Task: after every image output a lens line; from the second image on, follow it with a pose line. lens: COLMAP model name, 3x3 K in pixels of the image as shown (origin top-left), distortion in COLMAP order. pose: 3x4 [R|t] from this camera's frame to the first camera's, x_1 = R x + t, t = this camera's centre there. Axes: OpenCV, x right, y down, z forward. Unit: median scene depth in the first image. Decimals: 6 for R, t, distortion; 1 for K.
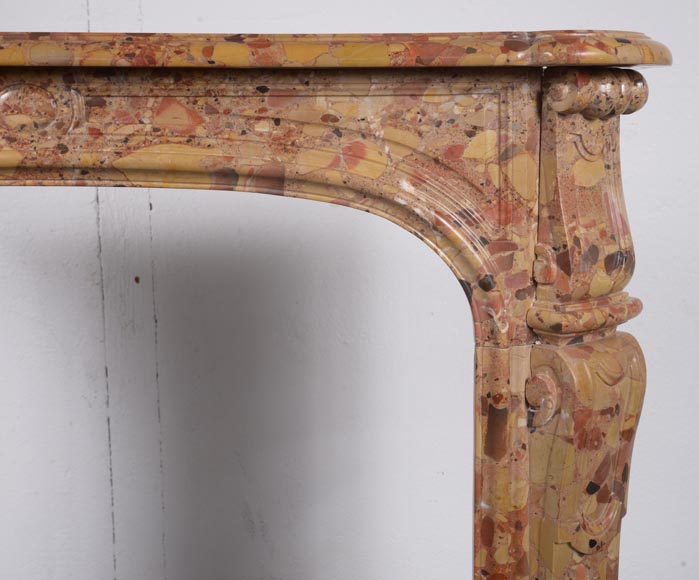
lens RADIAL K [[1175.3, 0, 350.1], [0, 1175.3, 286.4], [0, 0, 1]] dist [0.128032, 0.000000]
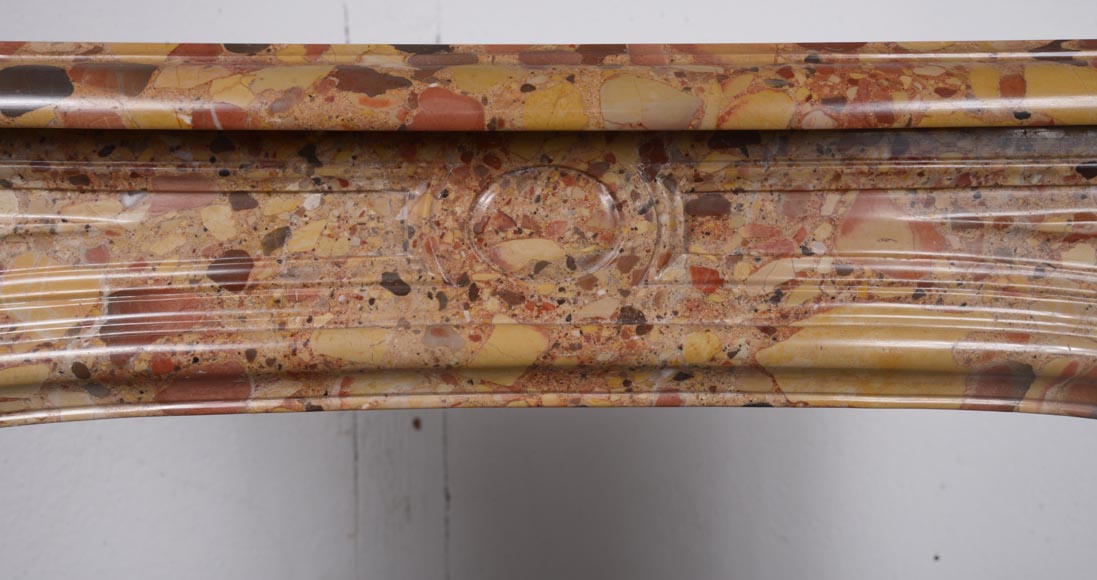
lens RADIAL K [[1638.8, 0, 537.3], [0, 1638.8, 247.9], [0, 0, 1]] dist [0.220275, 0.000000]
pose [[0.999461, 0.006515, 0.032172, -0.291993], [-0.005321, 0.999299, -0.037061, -0.118499], [-0.032391, 0.036870, 0.998795, 0.423951]]
